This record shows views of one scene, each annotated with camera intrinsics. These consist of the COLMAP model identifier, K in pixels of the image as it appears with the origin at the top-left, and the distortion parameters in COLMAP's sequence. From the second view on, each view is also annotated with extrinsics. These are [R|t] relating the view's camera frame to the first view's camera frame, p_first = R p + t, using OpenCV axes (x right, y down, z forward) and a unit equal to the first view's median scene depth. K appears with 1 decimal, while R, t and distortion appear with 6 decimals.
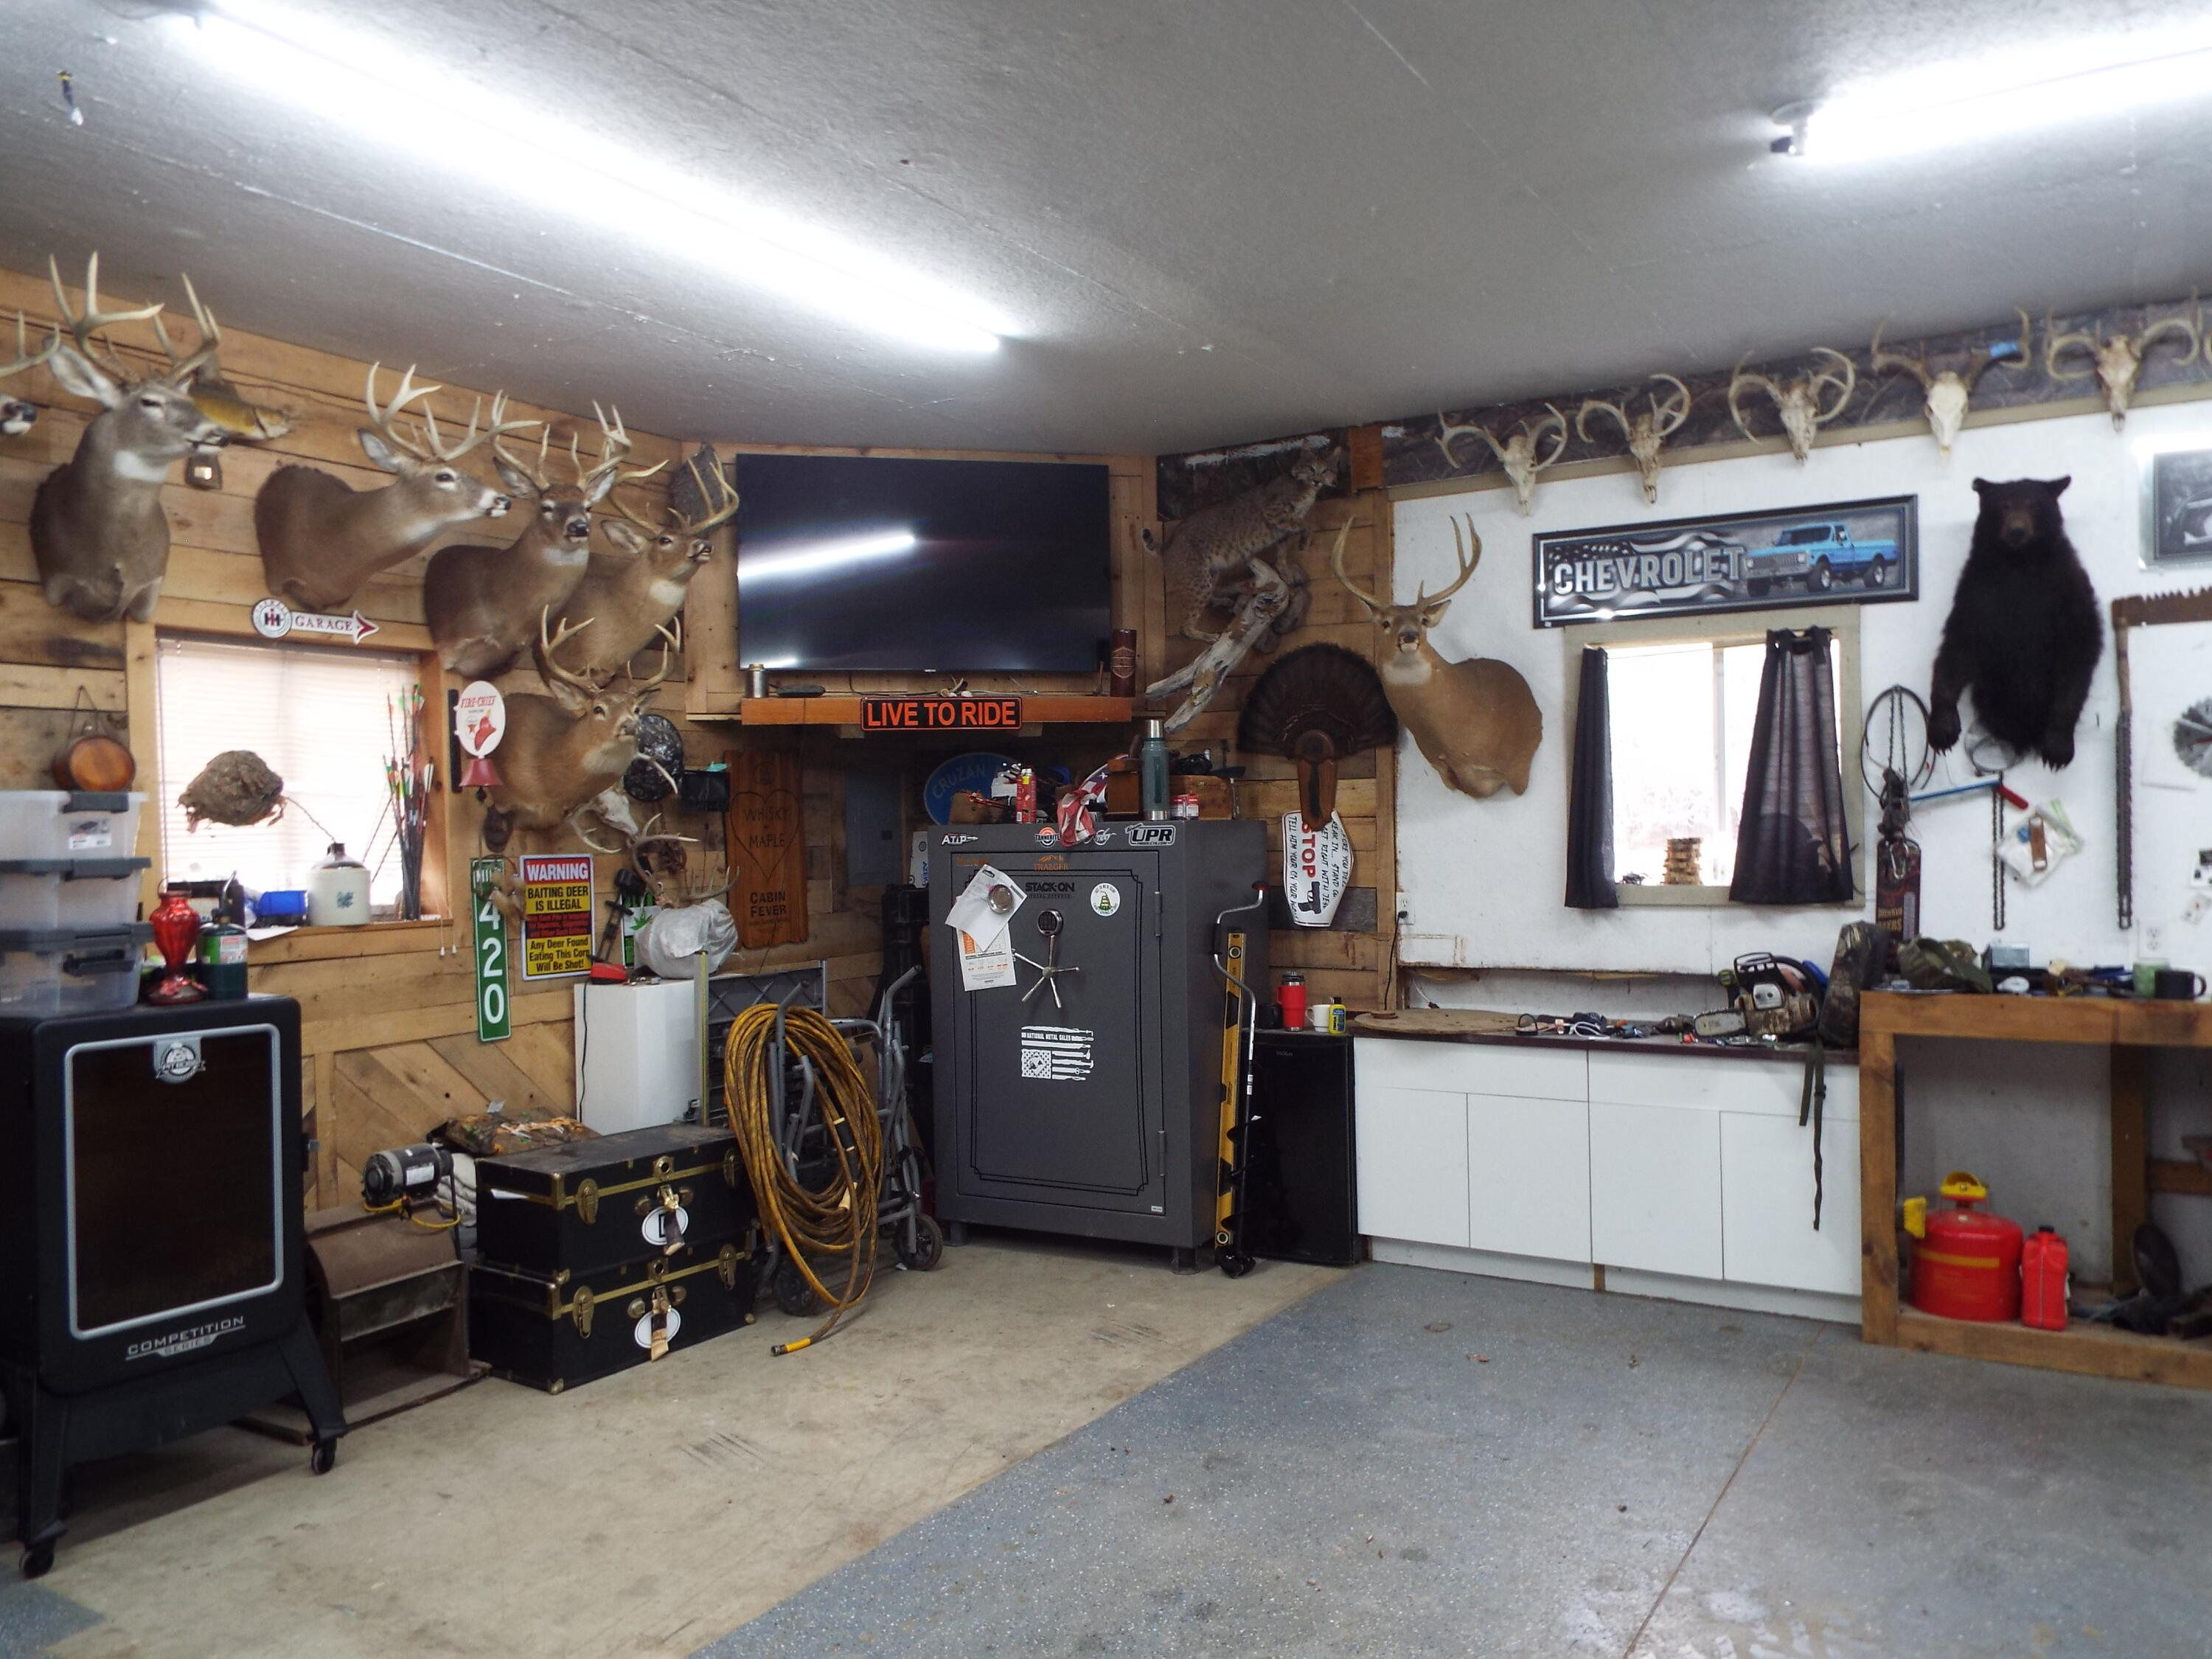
lens RADIAL K [[1635.2, 0, 1160.2], [0, 1635.2, 836.6], [0, 0, 1]] dist [-0.008909, 0.042293]
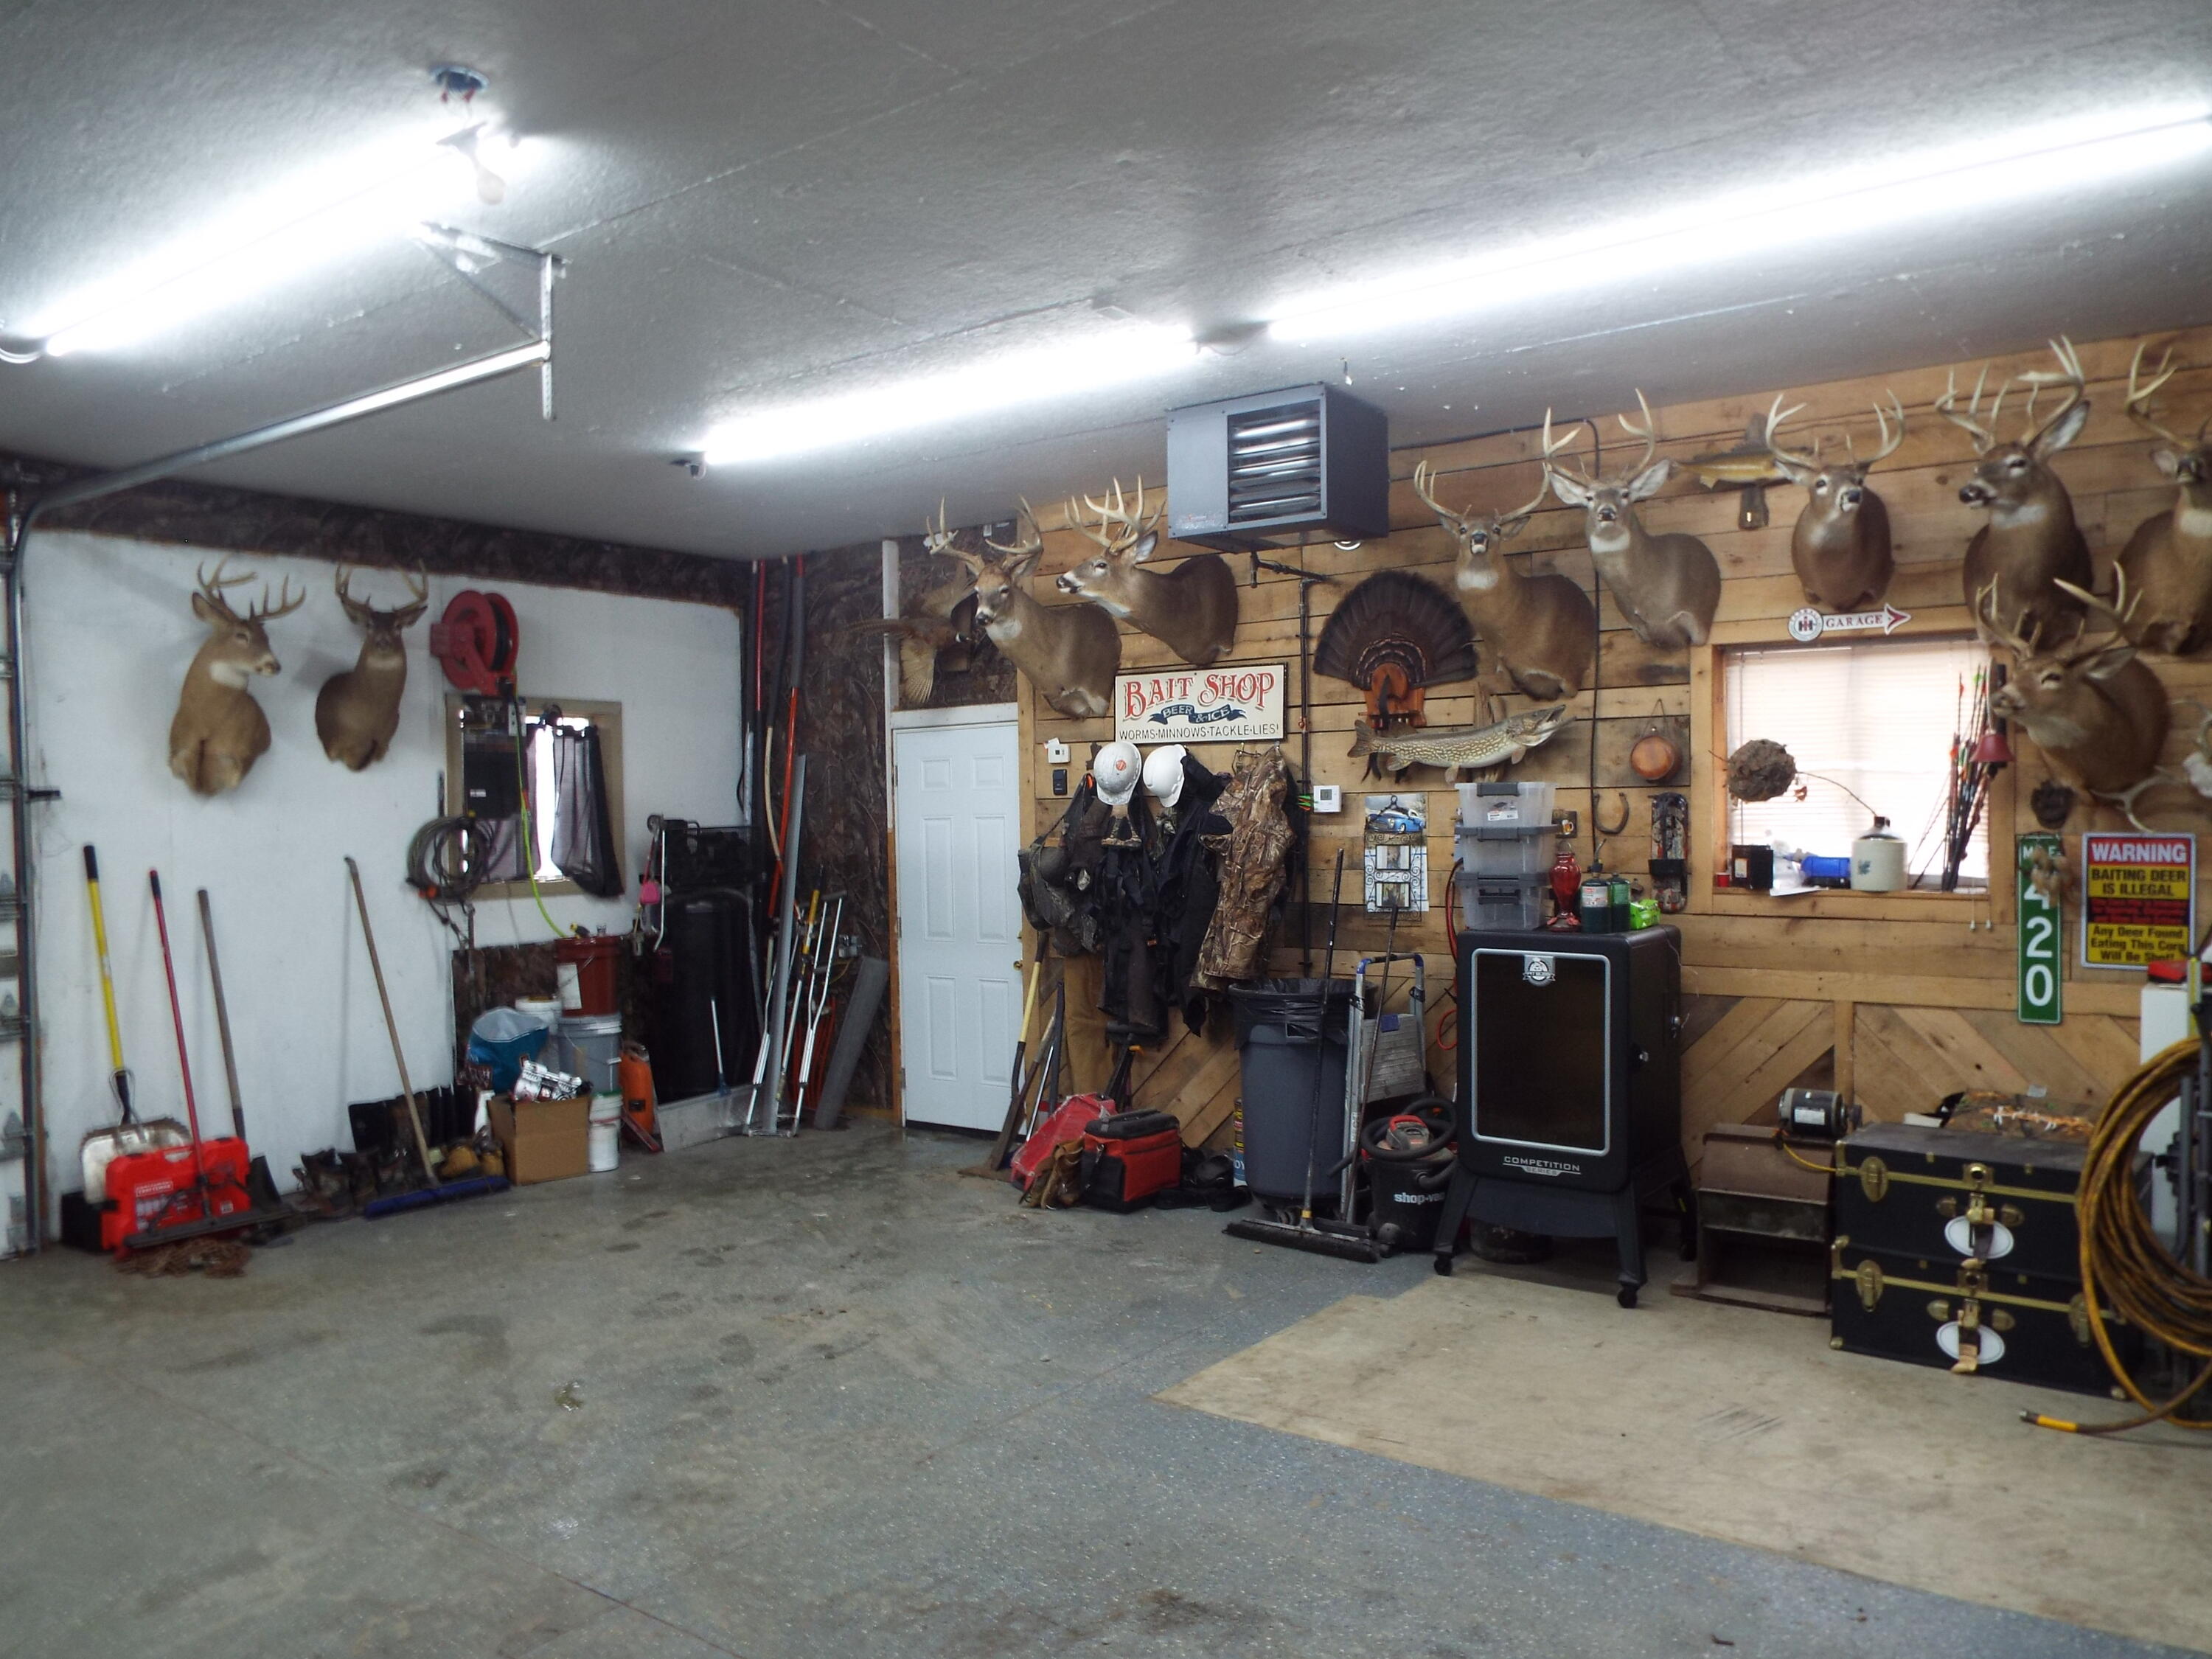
lens RADIAL K [[1618.6, 0, 1118.3], [0, 1618.6, 833.8], [0, 0, 1]] dist [-0.013296, -0.006152]
pose [[-0.089056, 0.035397, -0.995397, 0.654259], [0.003793, 0.999373, 0.035199, -0.025623], [0.996019, -0.000641, -0.089135, 0.606581]]
